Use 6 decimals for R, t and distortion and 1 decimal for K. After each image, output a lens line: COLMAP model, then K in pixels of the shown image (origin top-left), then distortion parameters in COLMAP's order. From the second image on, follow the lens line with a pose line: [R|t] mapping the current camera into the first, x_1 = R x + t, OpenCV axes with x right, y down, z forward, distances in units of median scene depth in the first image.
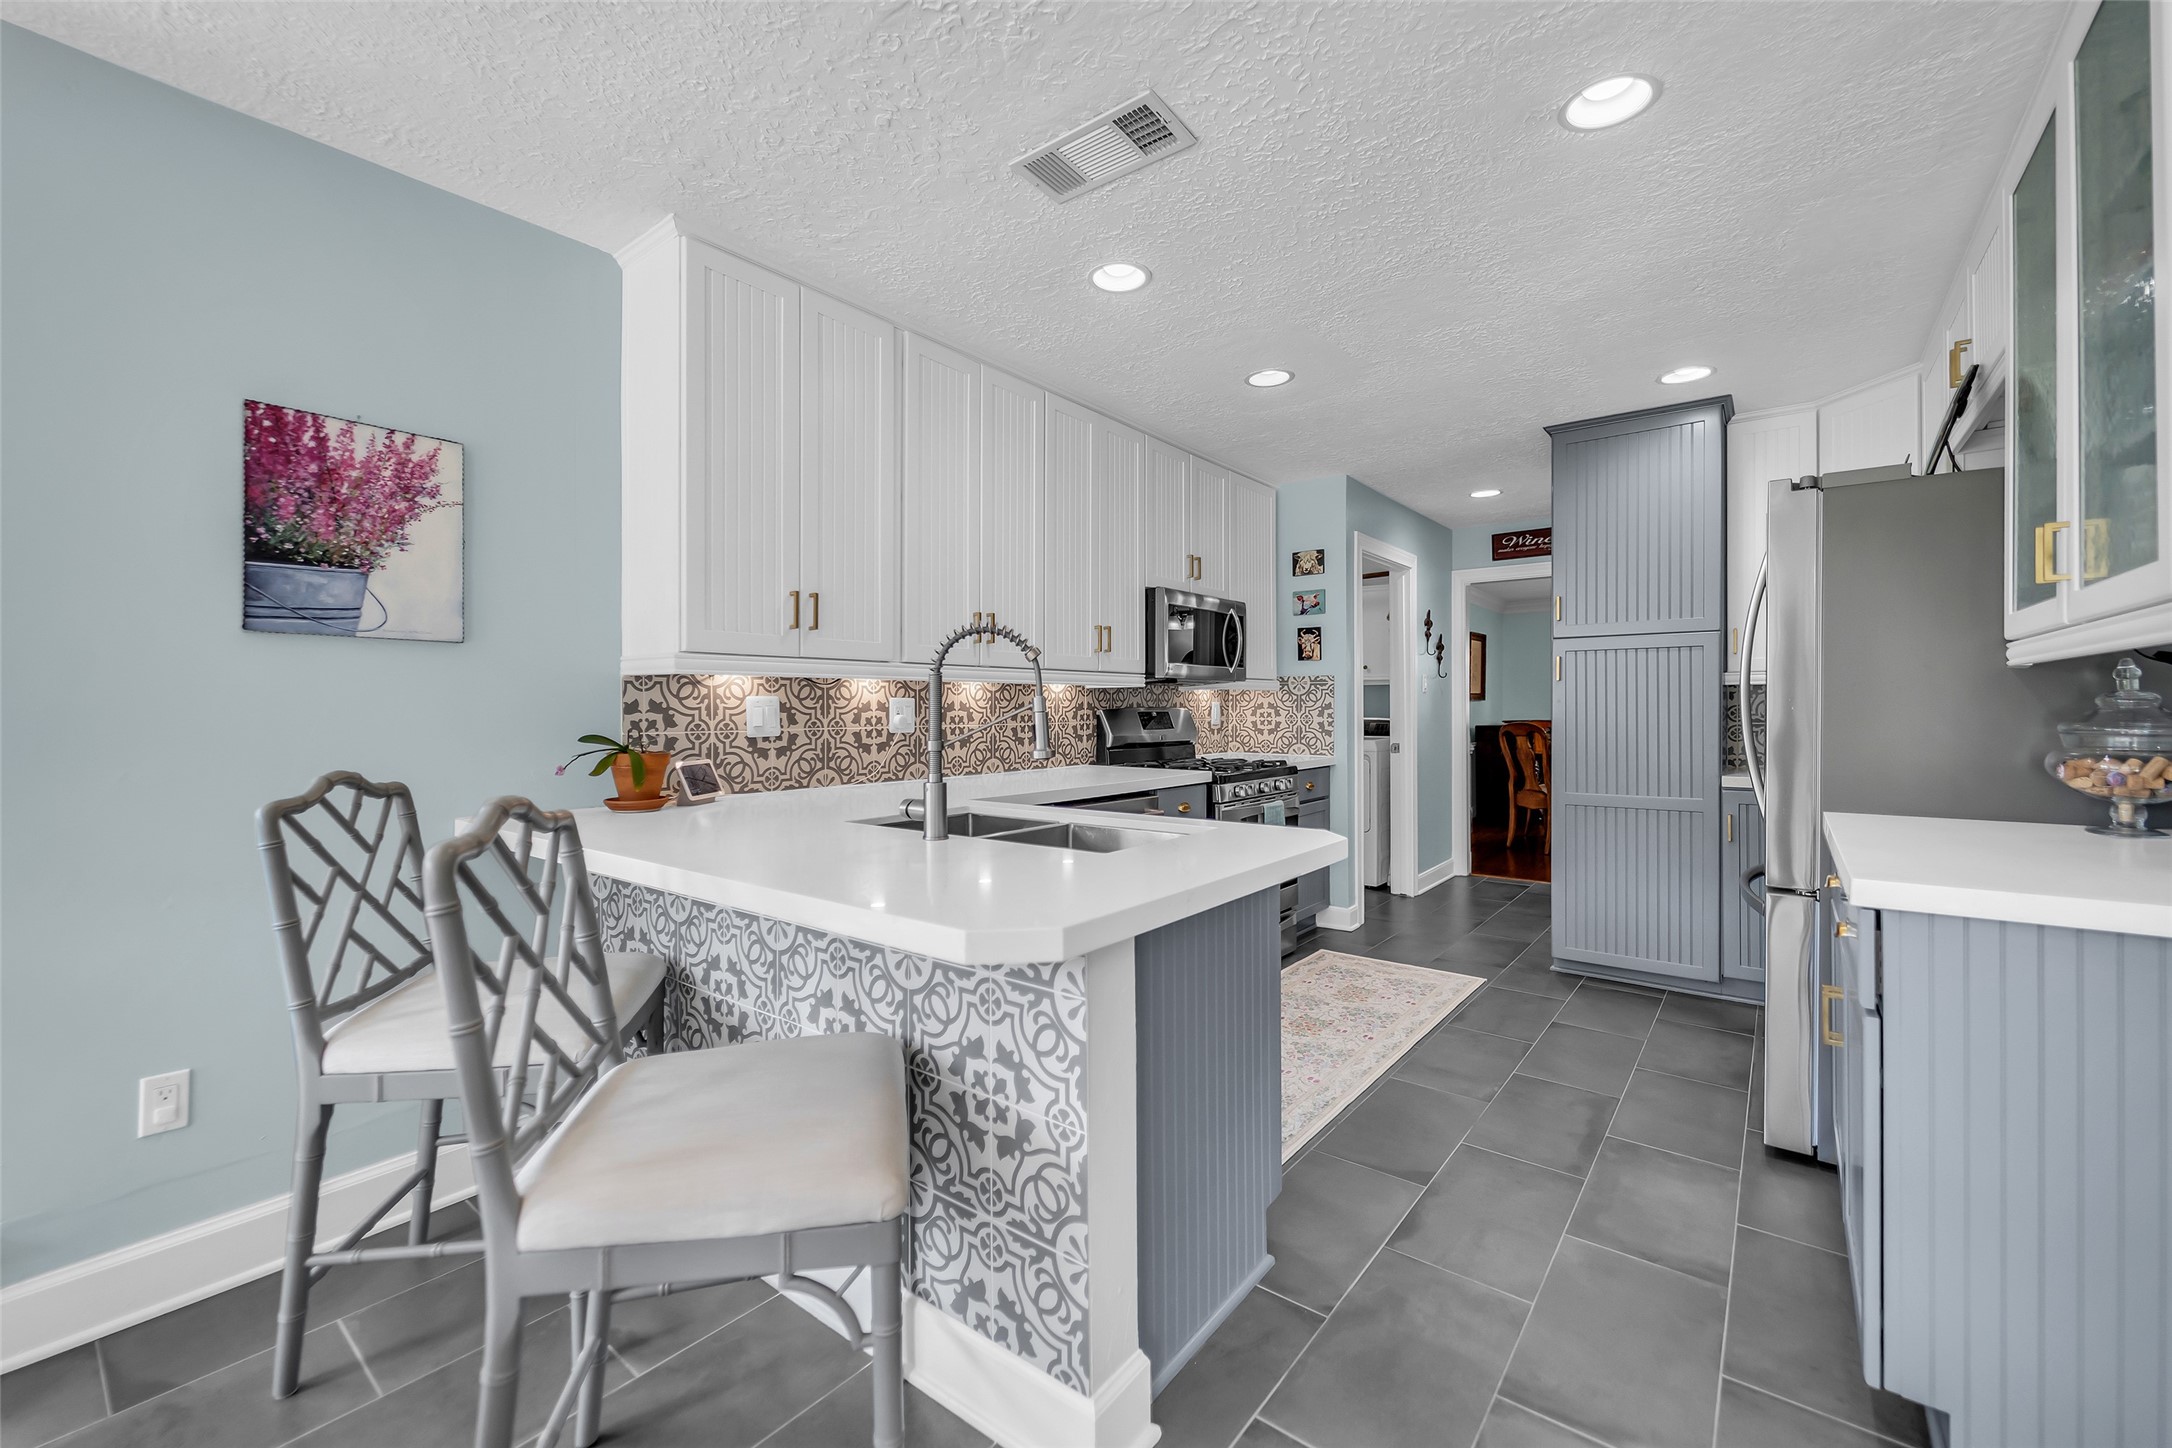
lens RADIAL K [[876.3, 0, 1071.4], [0, 876.3, 719.7], [0, 0, 1]] dist [0.001448, 0.000062]
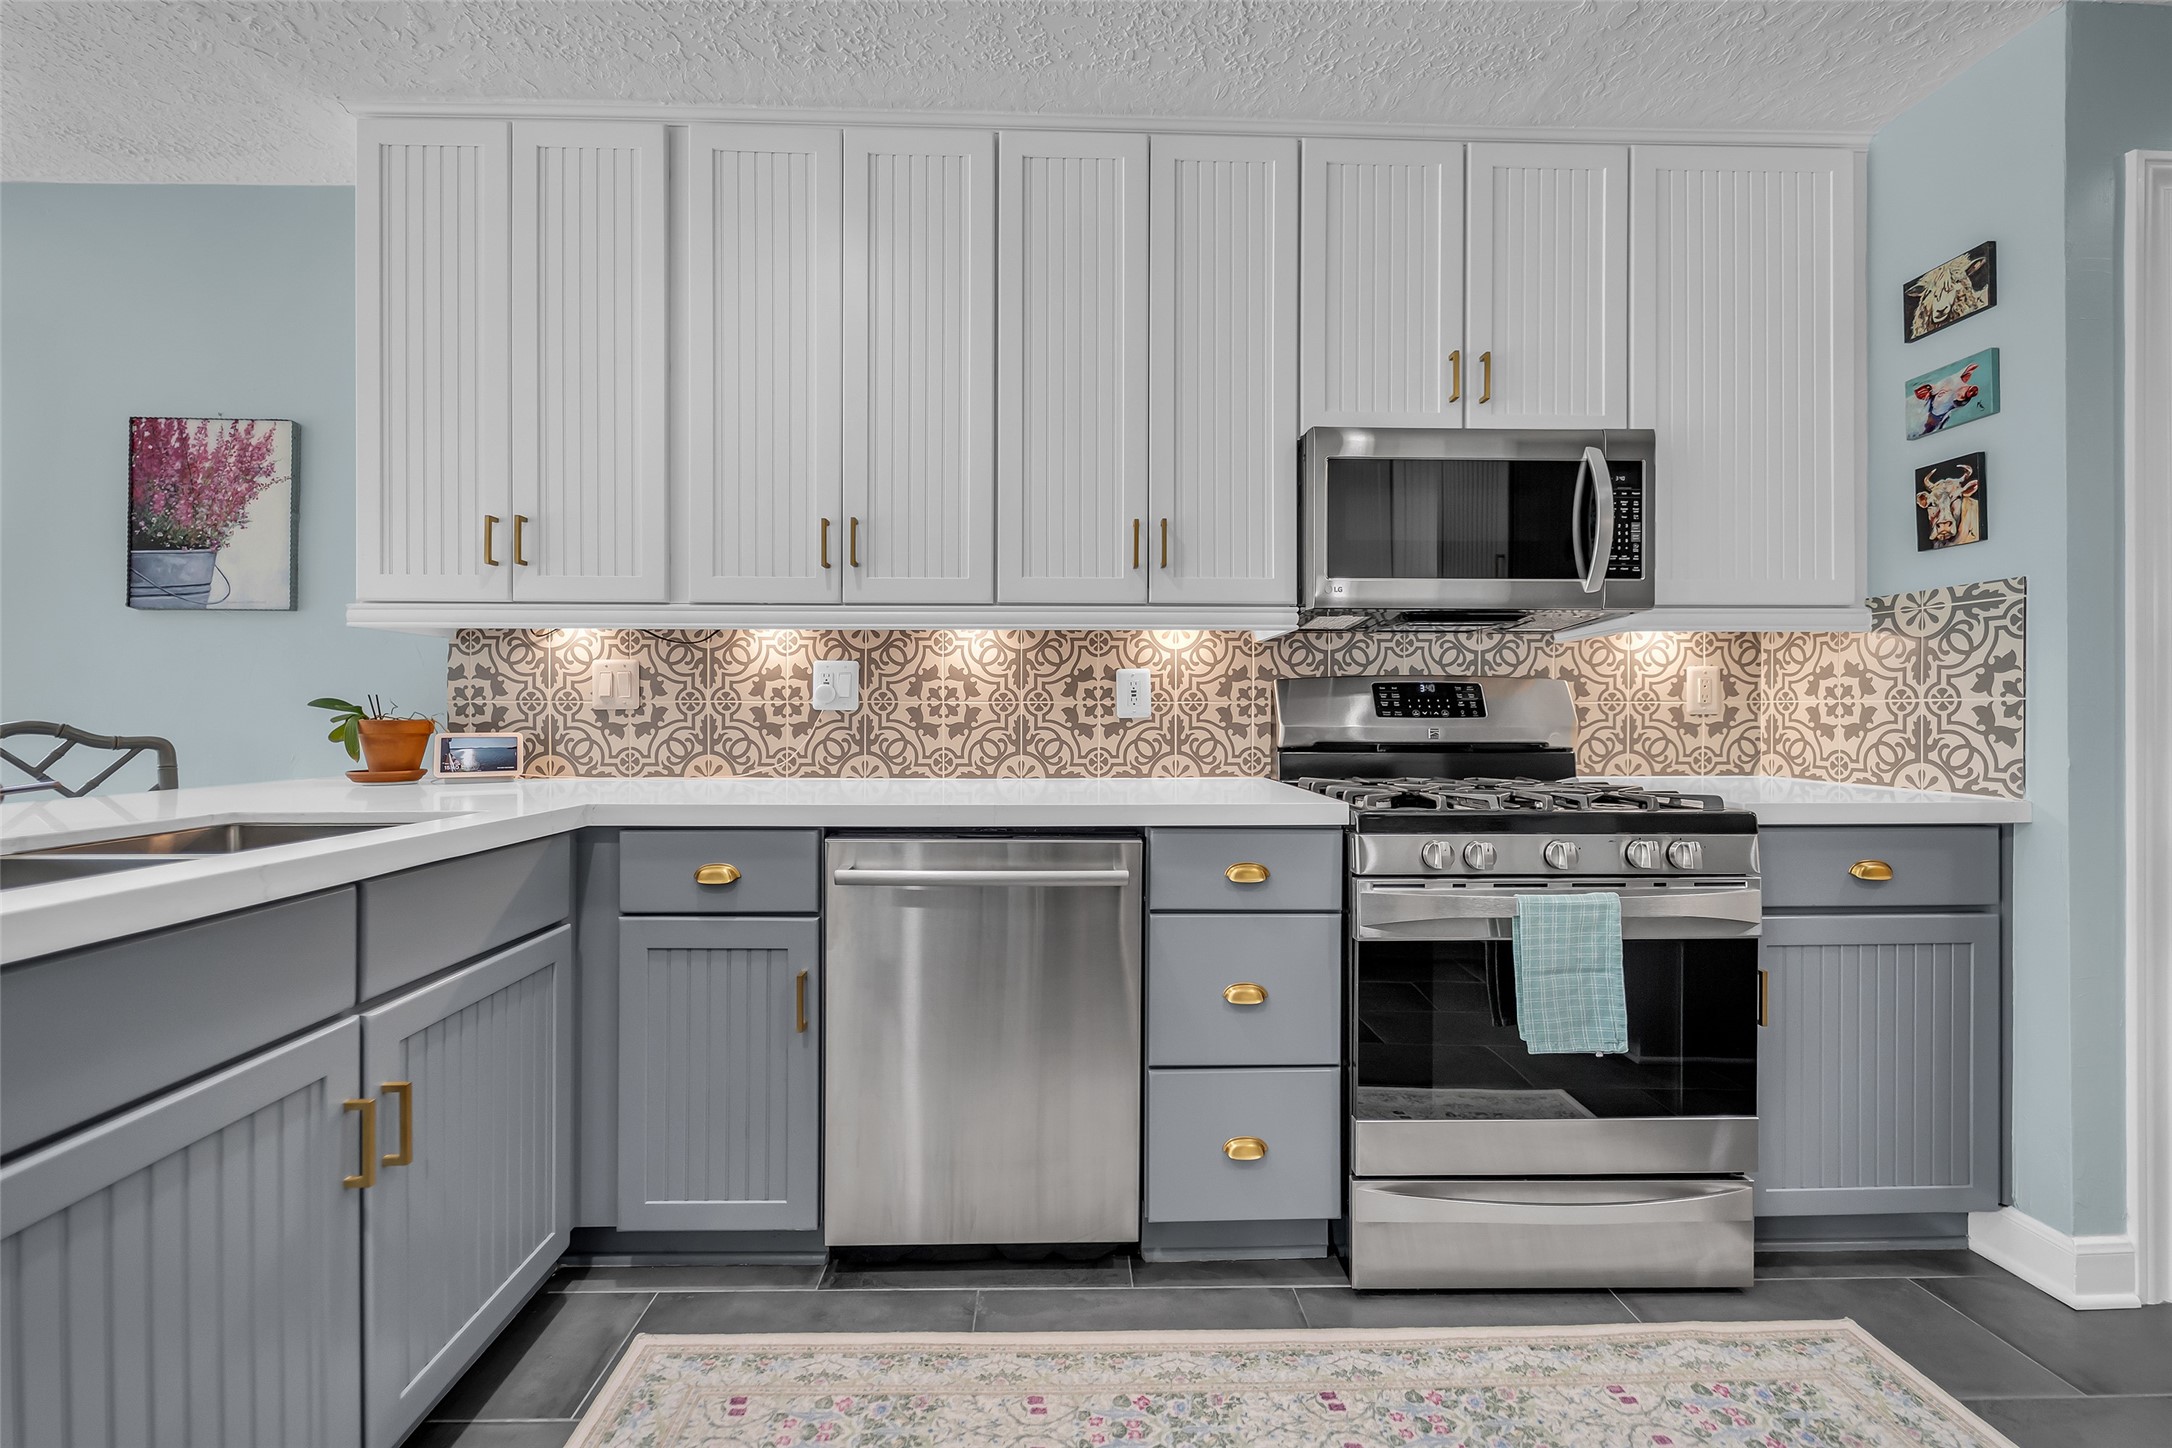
lens RADIAL K [[876.3, 0, 1071.4], [0, 876.3, 719.7], [0, 0, 1]] dist [0.001448, 0.000062]
pose [[0.649981, 0.006422, -0.759923, 0.517596], [-0.013488, 0.999904, -0.003087, 0.024577], [0.759830, 0.012256, 0.650006, 0.752408]]
